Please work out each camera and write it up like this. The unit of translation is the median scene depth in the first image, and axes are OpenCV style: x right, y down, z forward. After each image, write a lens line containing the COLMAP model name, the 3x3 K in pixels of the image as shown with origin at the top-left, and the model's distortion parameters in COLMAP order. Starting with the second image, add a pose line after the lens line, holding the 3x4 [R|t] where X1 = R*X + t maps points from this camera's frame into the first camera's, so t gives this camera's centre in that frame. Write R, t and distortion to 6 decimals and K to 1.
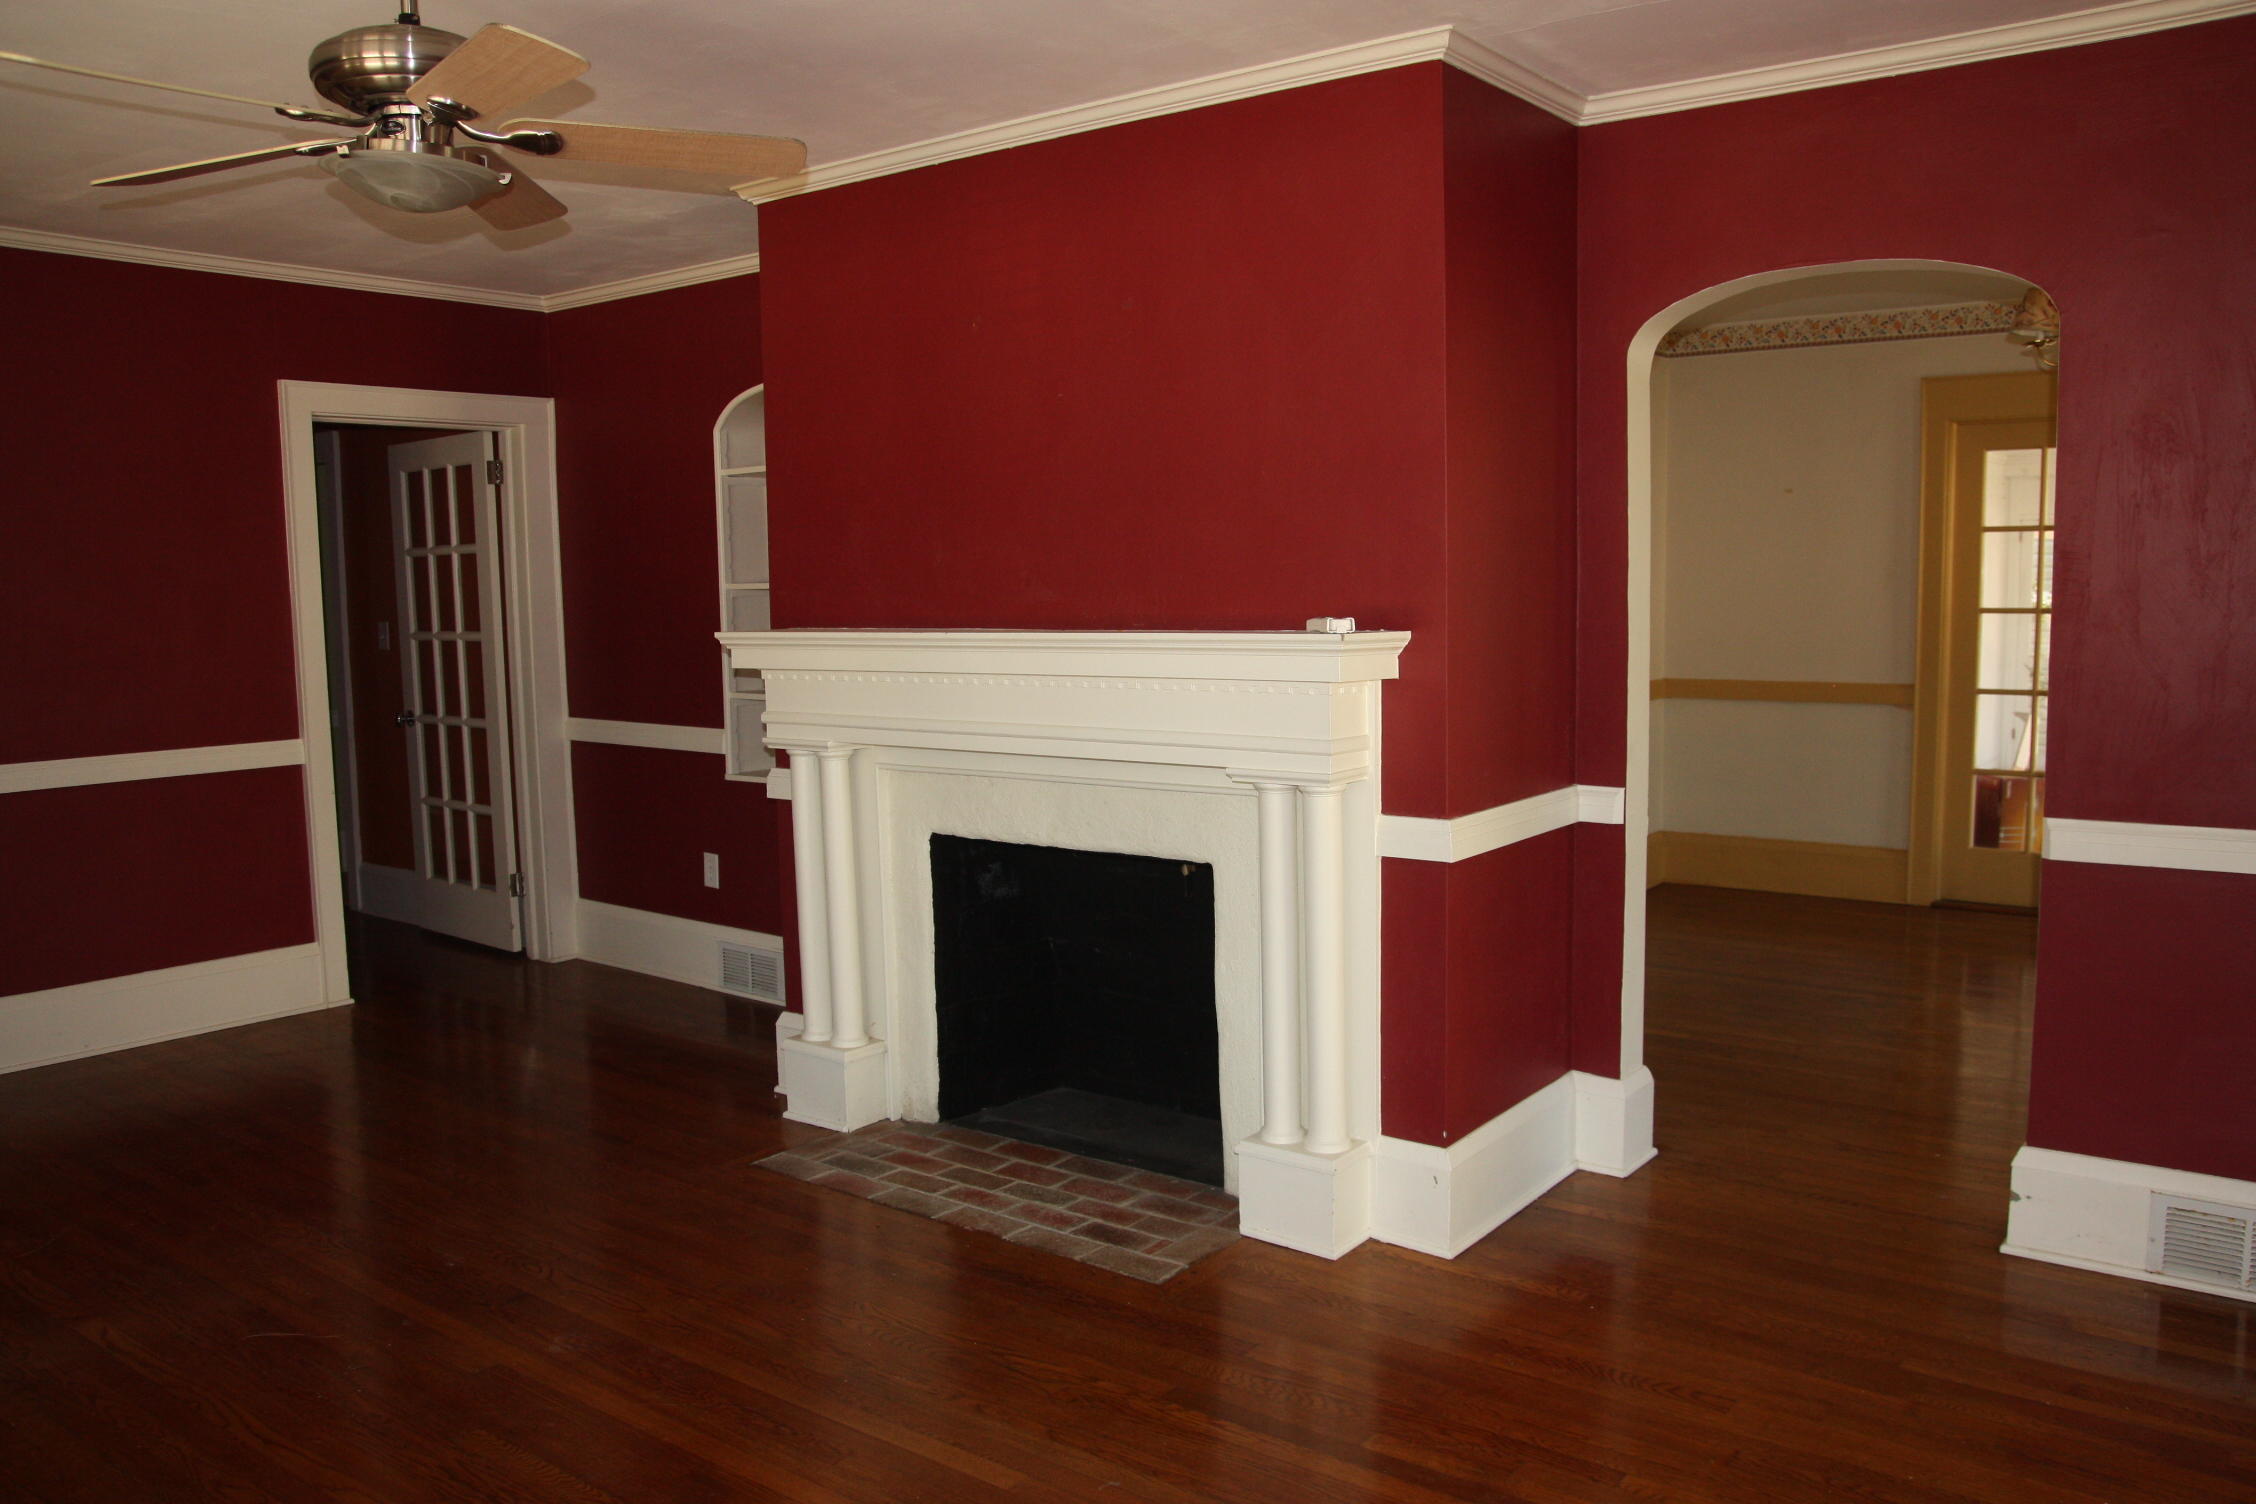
lens RADIAL K [[1729.7, 0, 1135.2], [0, 1729.7, 754.9], [0, 0, 1]] dist [-0.089315, 0.001627]
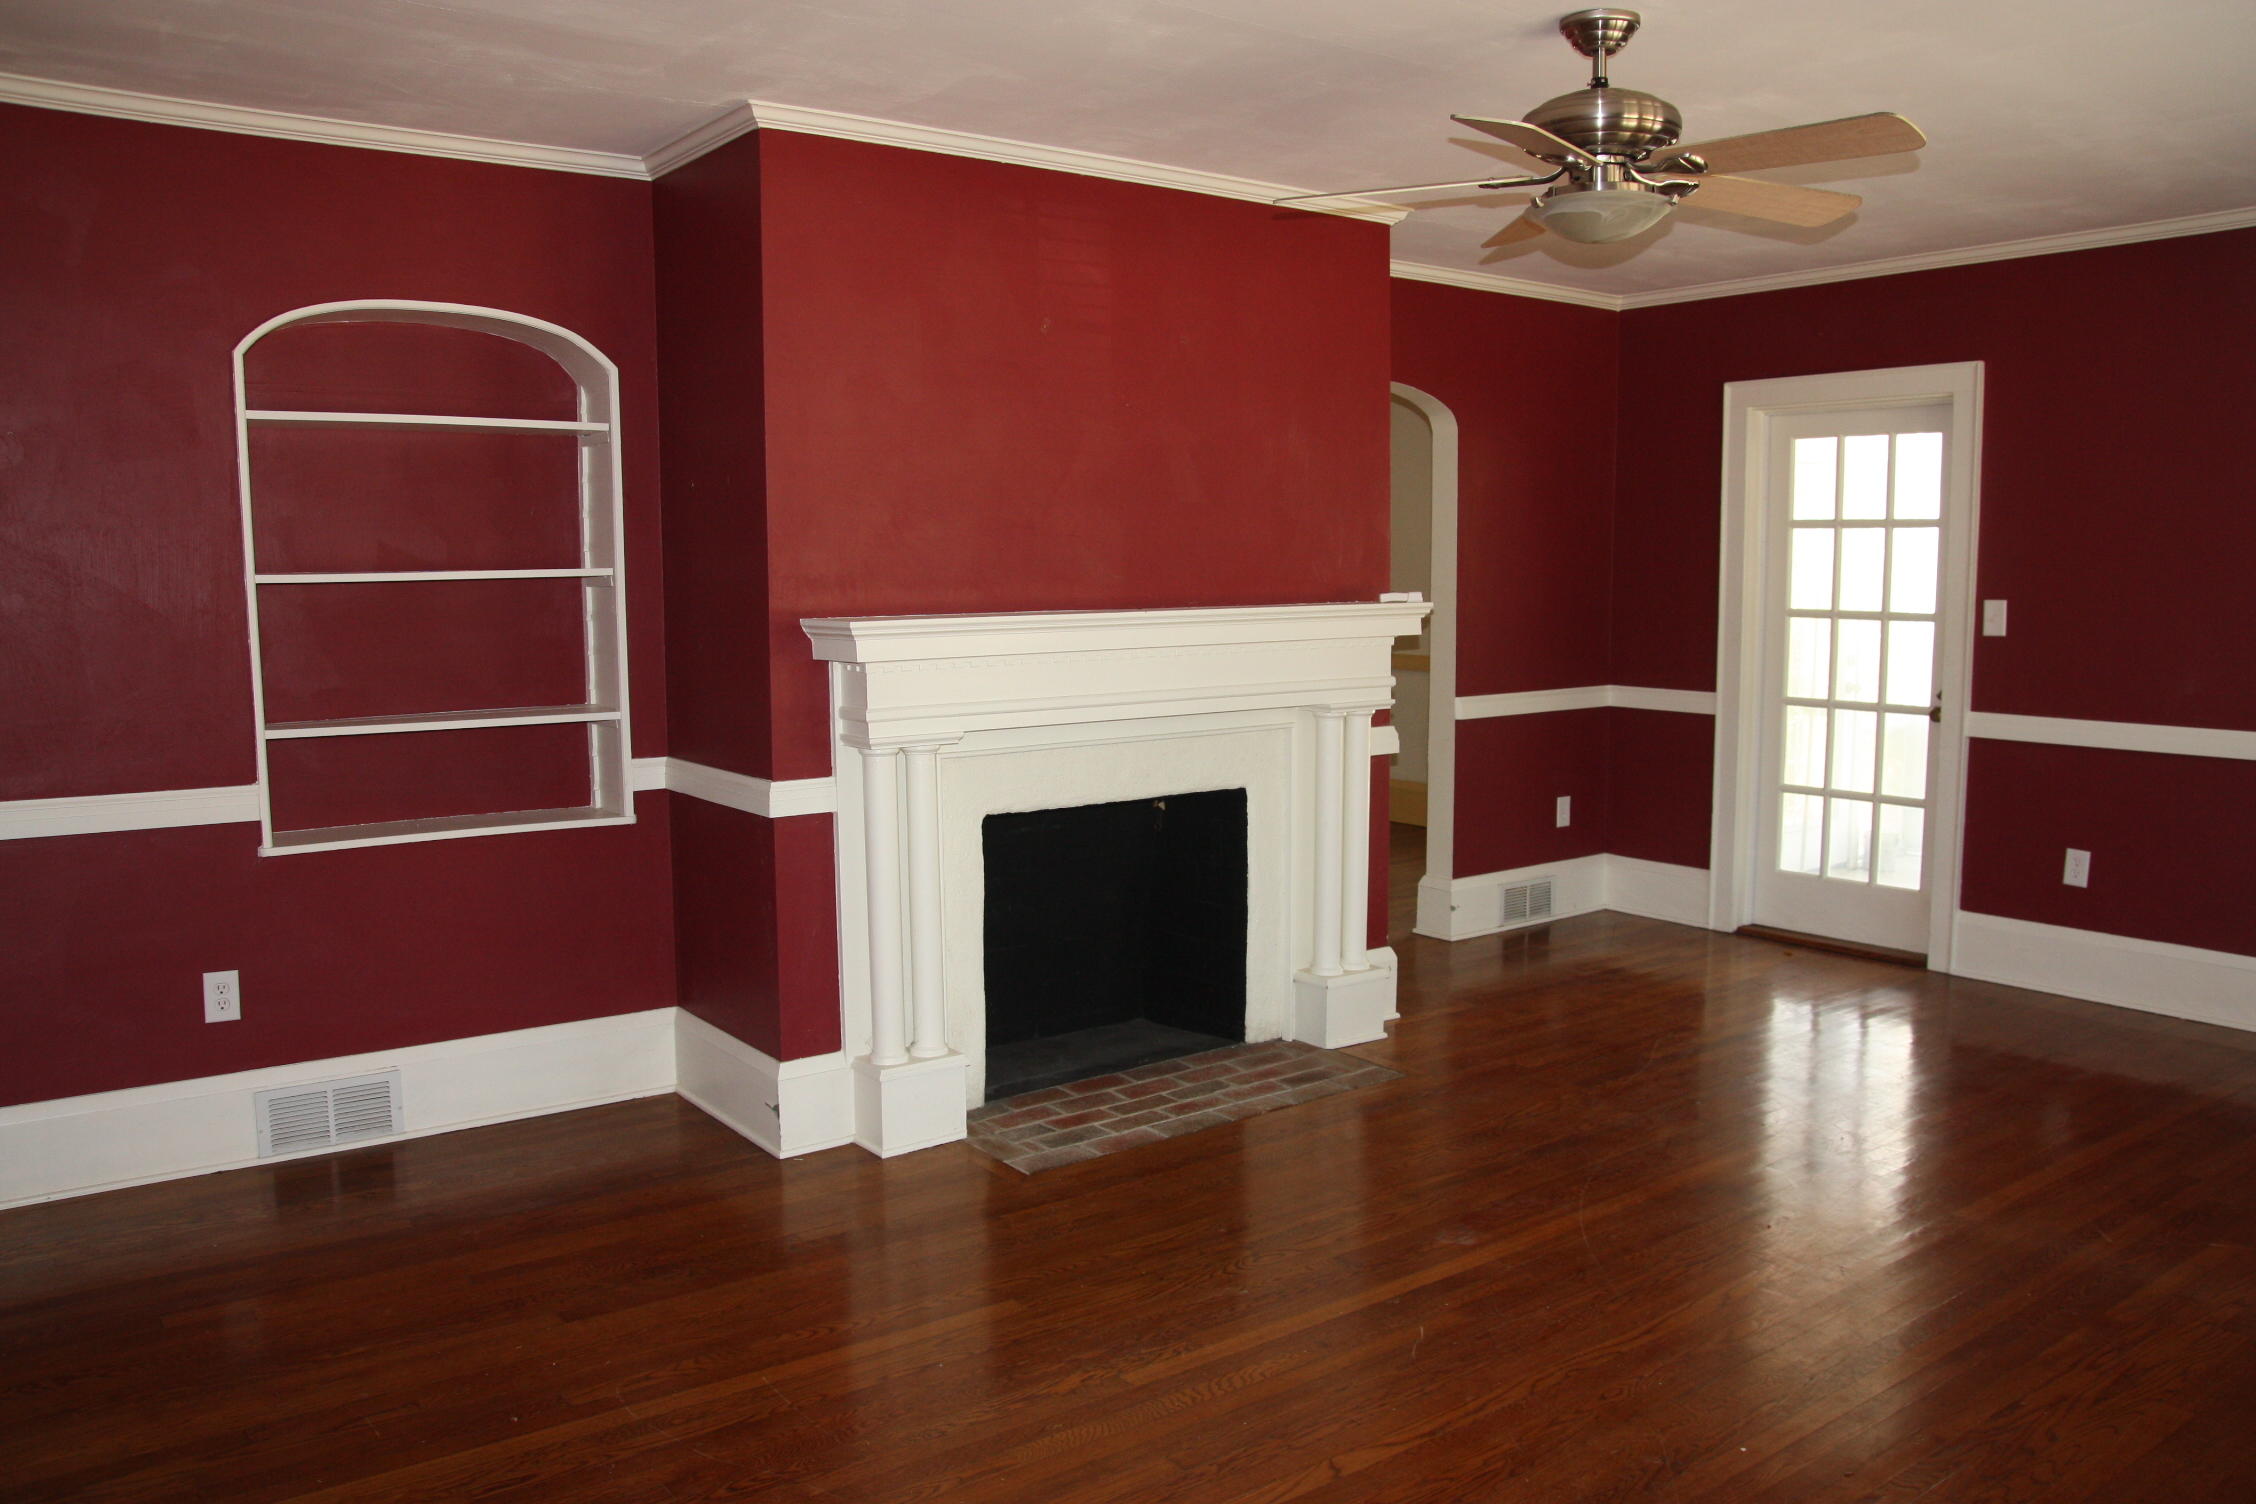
lens RADIAL K [[1729.7, 0, 1136.6], [0, 1729.7, 747.1], [0, 0, 1]] dist [-0.089315, 0.001627]
pose [[0.272851, -0.089873, 0.957849, -1.130951], [0.100129, 0.992873, 0.064636, -0.054374], [-0.956832, 0.078272, 0.279905, 0.671119]]
